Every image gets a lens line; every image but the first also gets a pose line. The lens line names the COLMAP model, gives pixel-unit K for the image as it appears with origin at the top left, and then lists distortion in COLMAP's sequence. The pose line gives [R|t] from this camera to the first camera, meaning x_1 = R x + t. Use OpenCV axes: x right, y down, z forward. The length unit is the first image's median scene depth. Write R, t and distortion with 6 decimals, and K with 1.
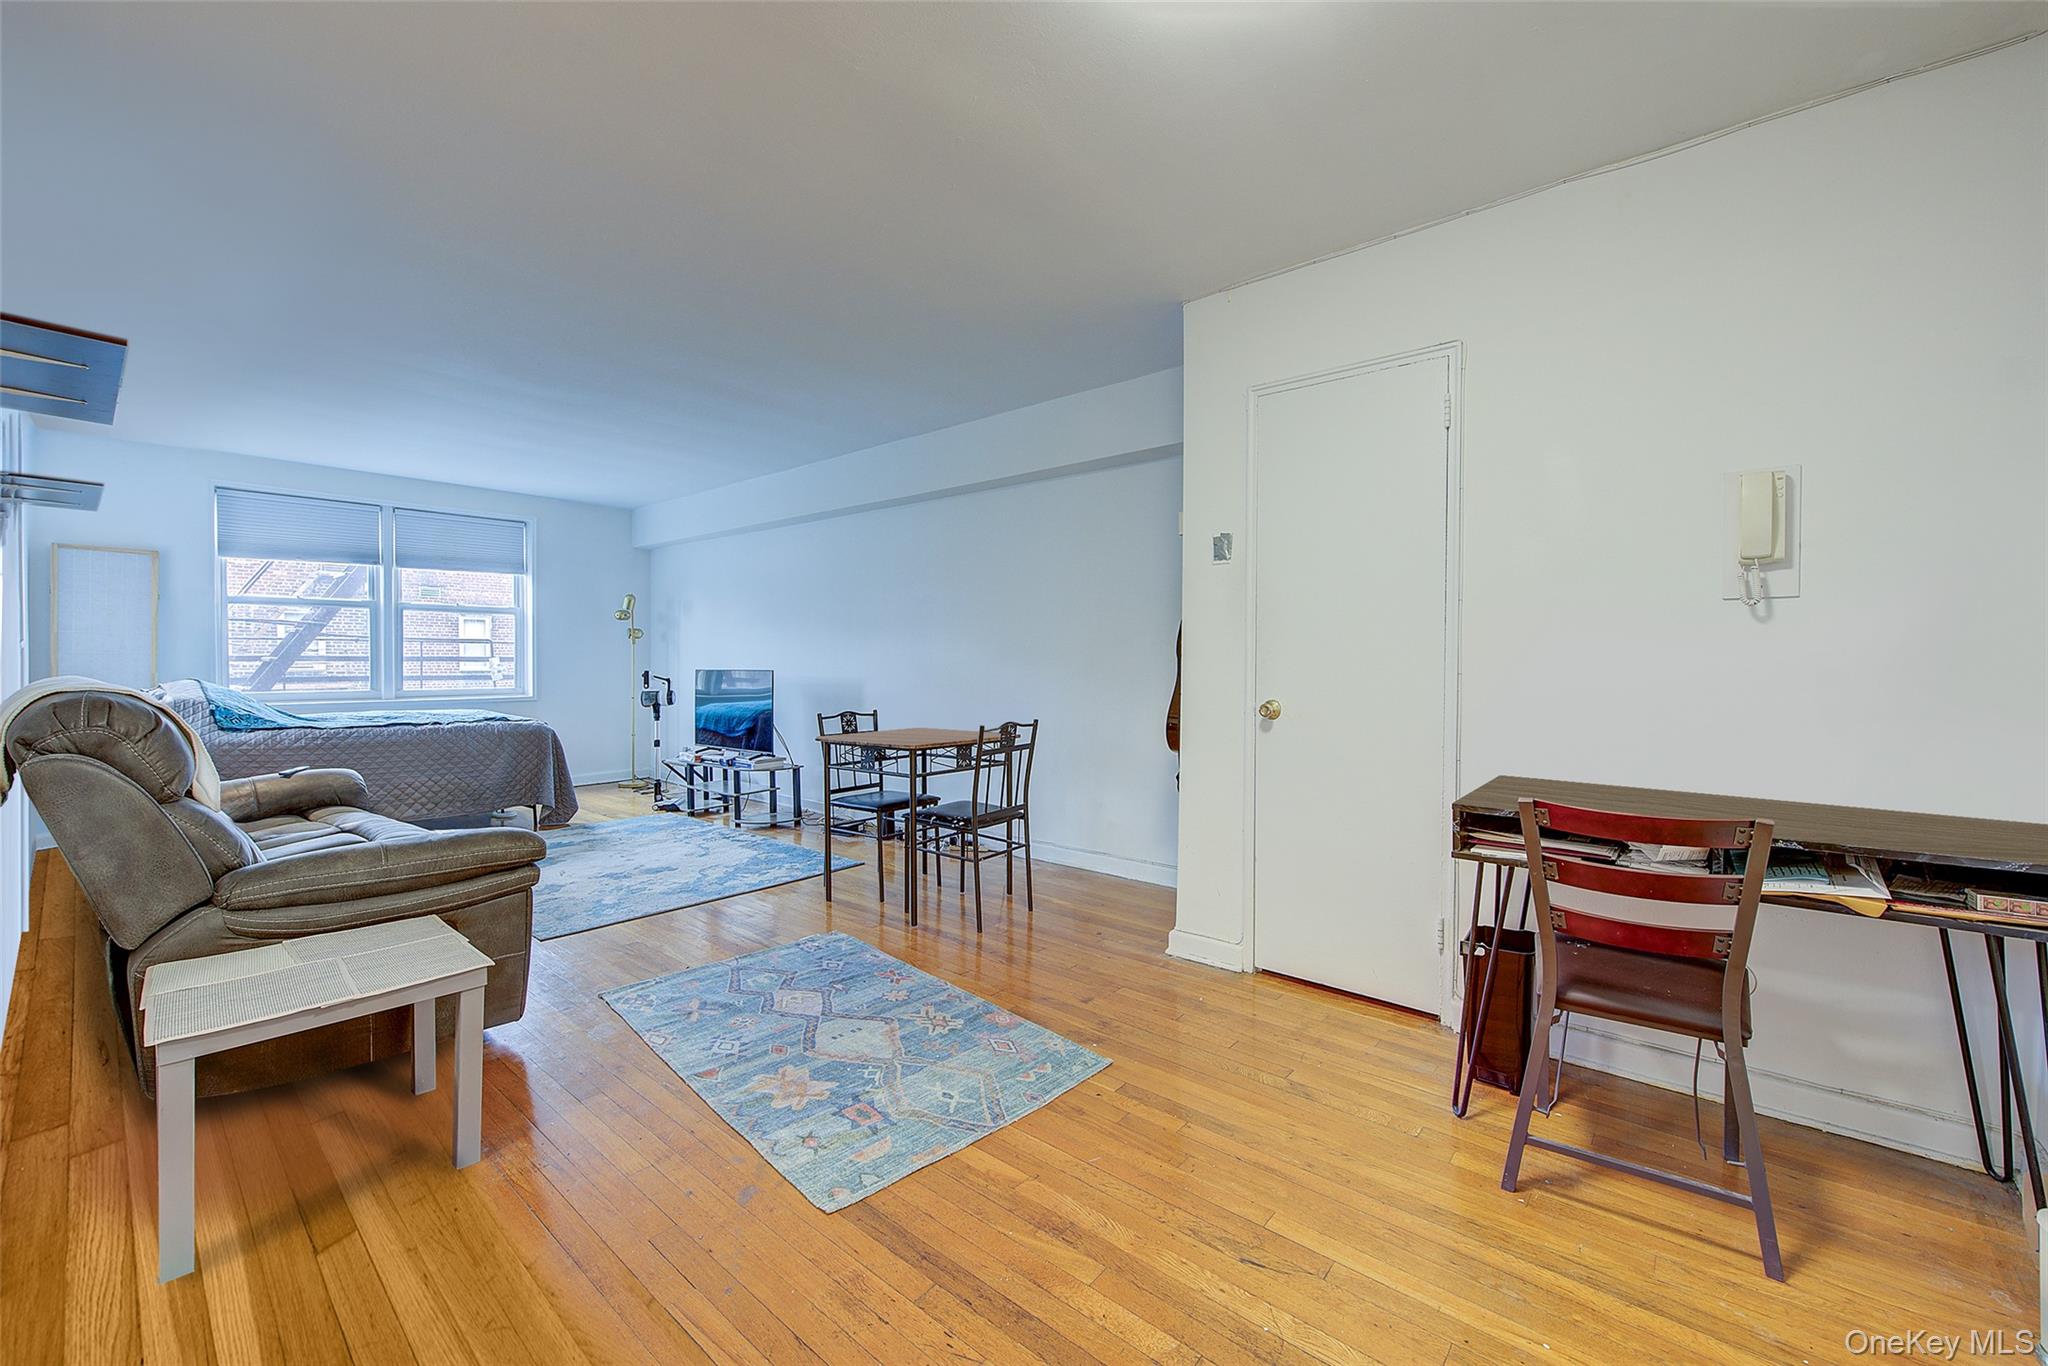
lens RADIAL K [[803.8, 0, 1029.3], [0, 803.8, 679.4], [0, 0, 1]] dist [-0.001544, -0.001246]
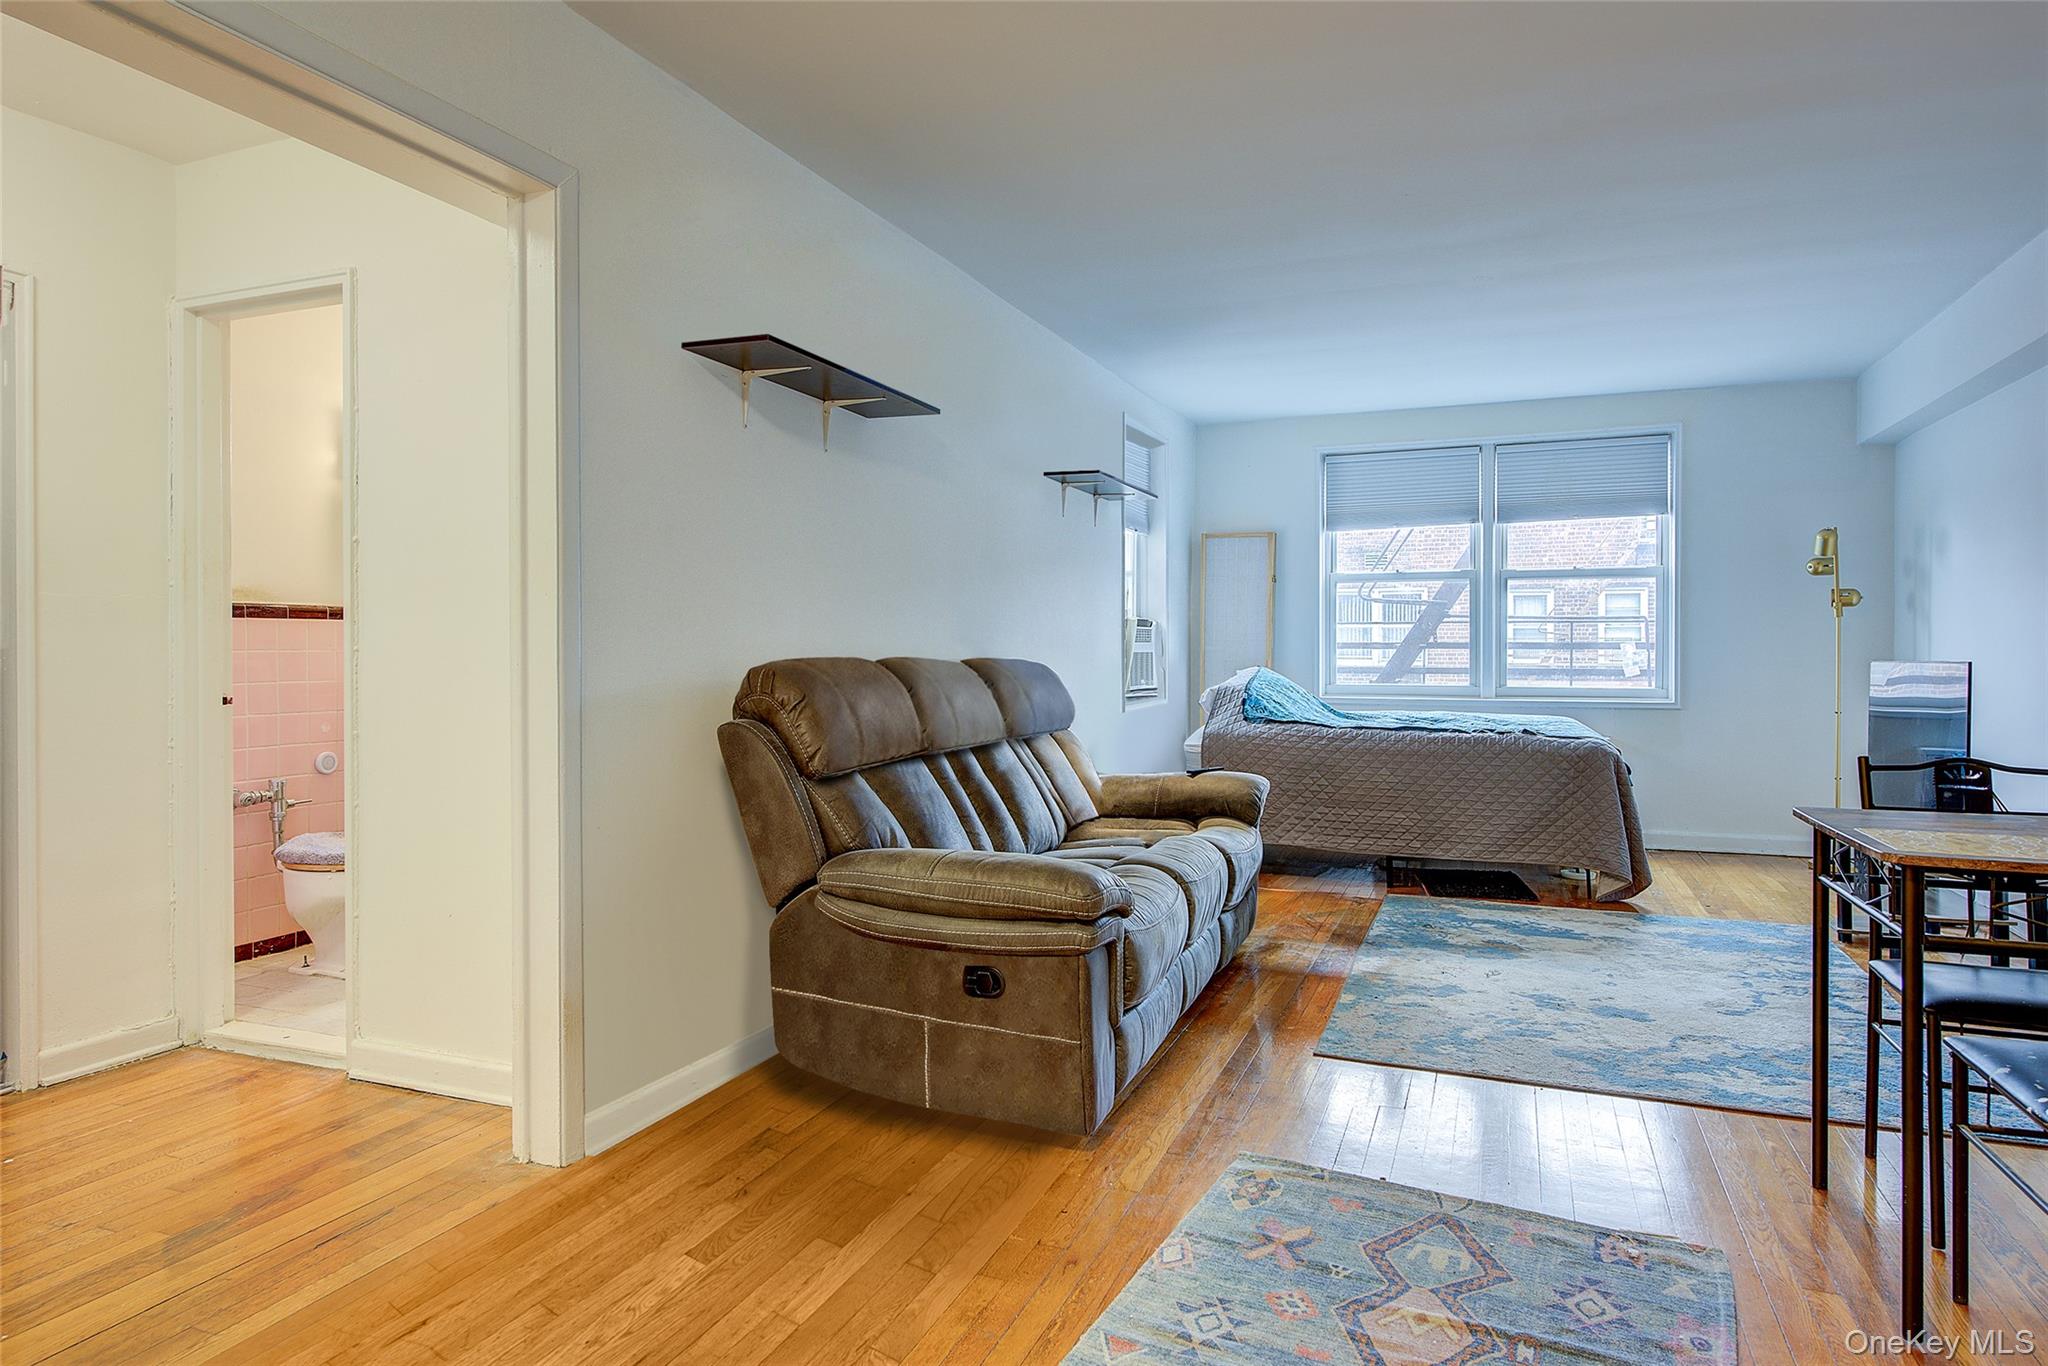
lens RADIAL K [[1204.6, 0, 1051.1], [0, 1204.6, 656.6], [0, 0, 1]] dist [0.021470, -0.002094]
pose [[0.326896, 0.003556, -0.945054, 0.169564], [-0.023721, 0.999709, -0.004444, 0.000361], [0.944763, 0.023871, 0.326885, 0.272709]]
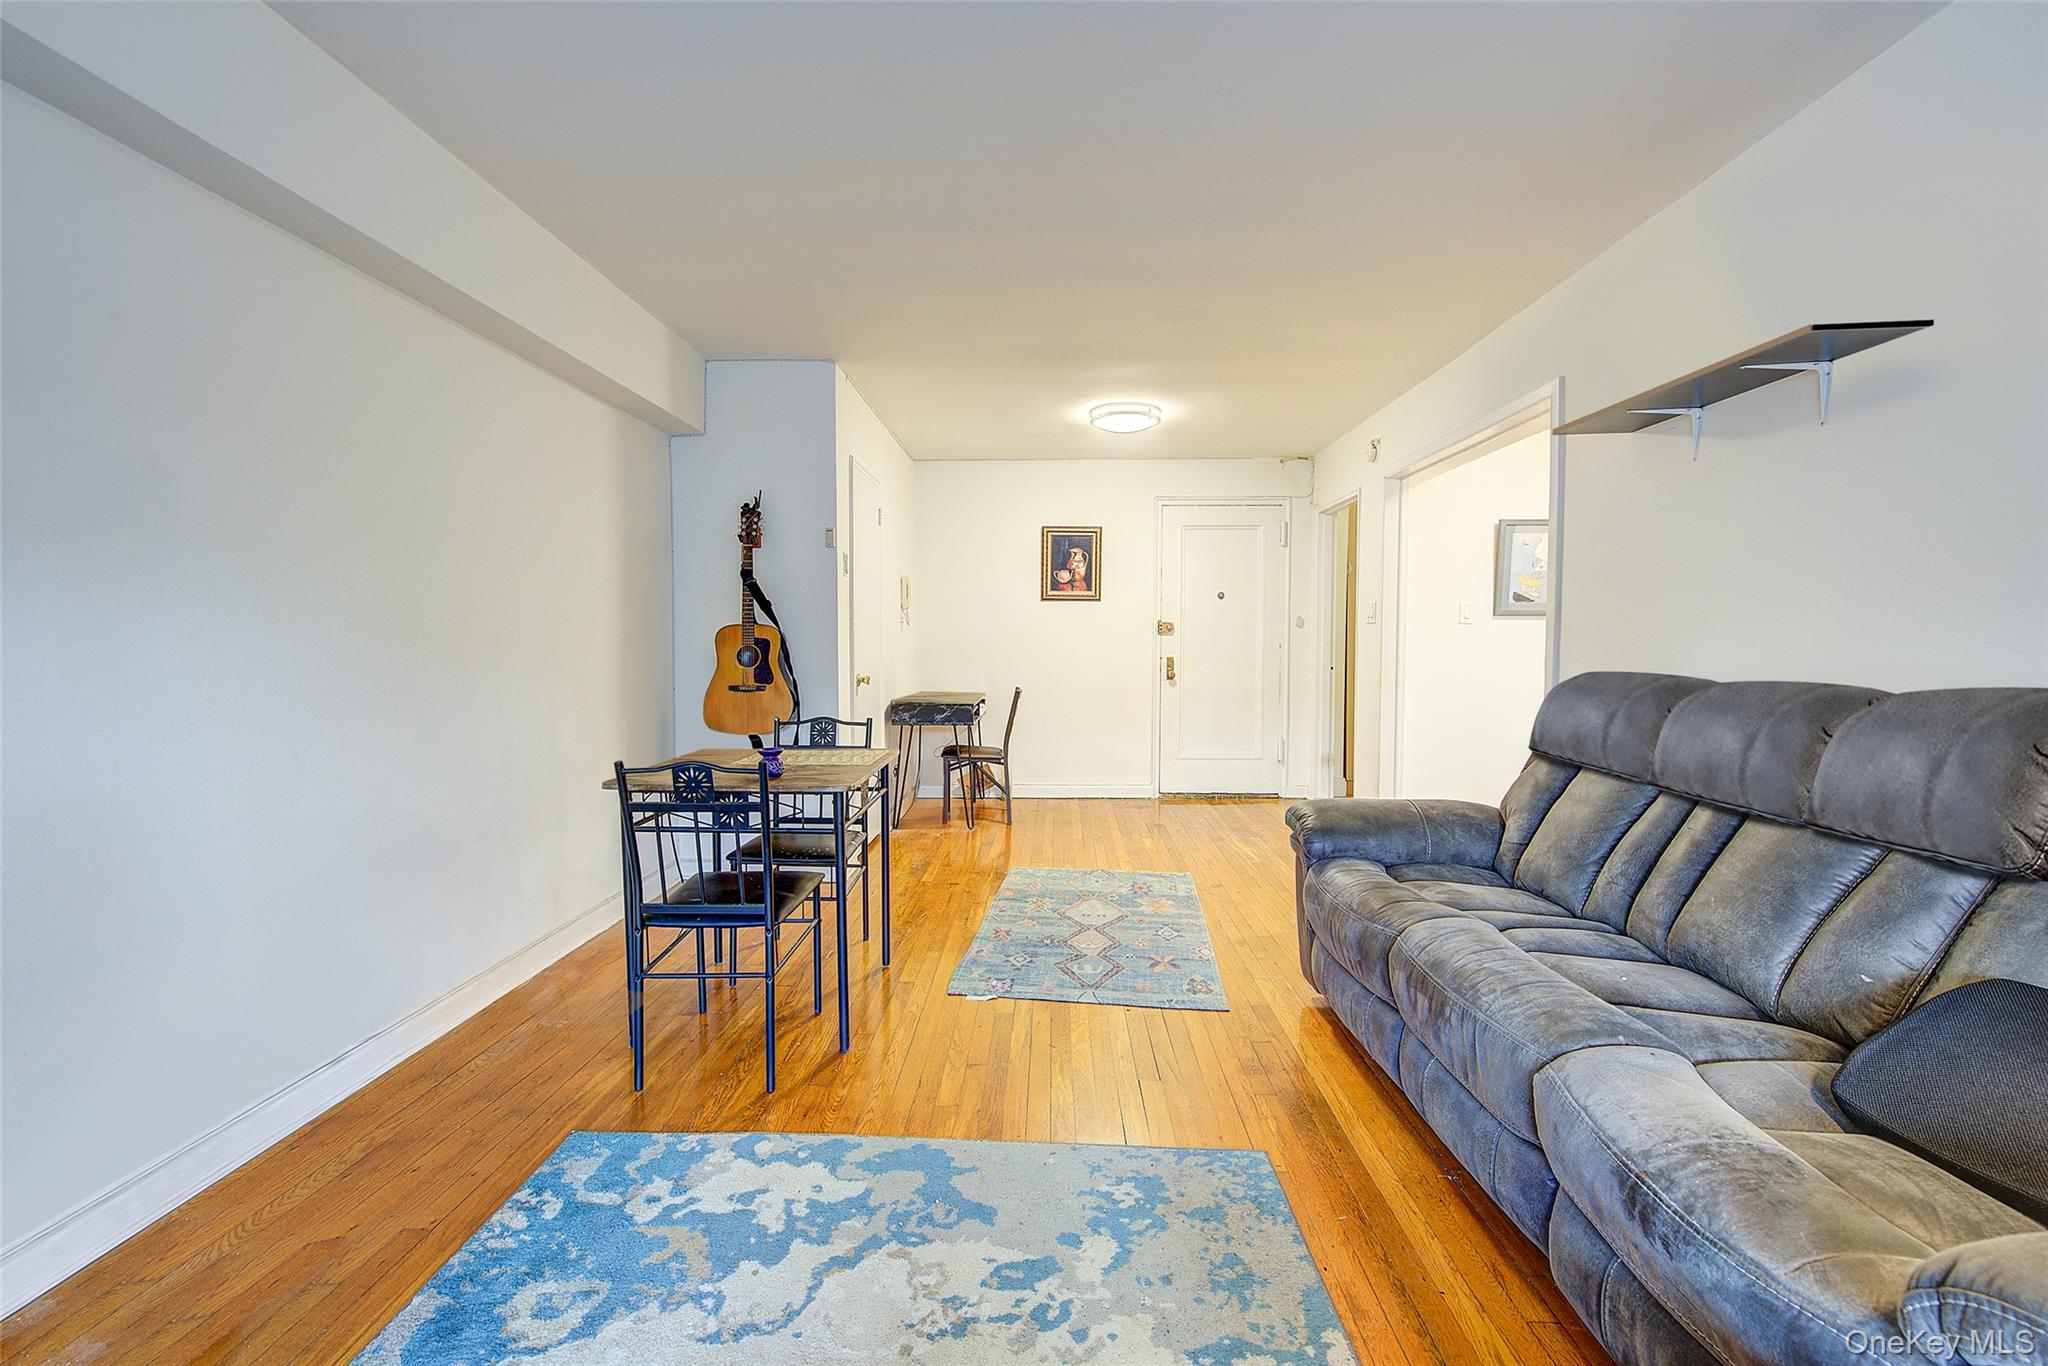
lens RADIAL K [[803.8, 0, 1031.6], [0, 803.8, 683.0], [0, 0, 1]] dist [-0.001544, -0.001246]
pose [[-0.616594, -0.051871, 0.785571, -0.569835], [0.015404, 0.996841, 0.077912, -0.031854], [-0.787131, 0.060141, -0.613847, 0.887428]]
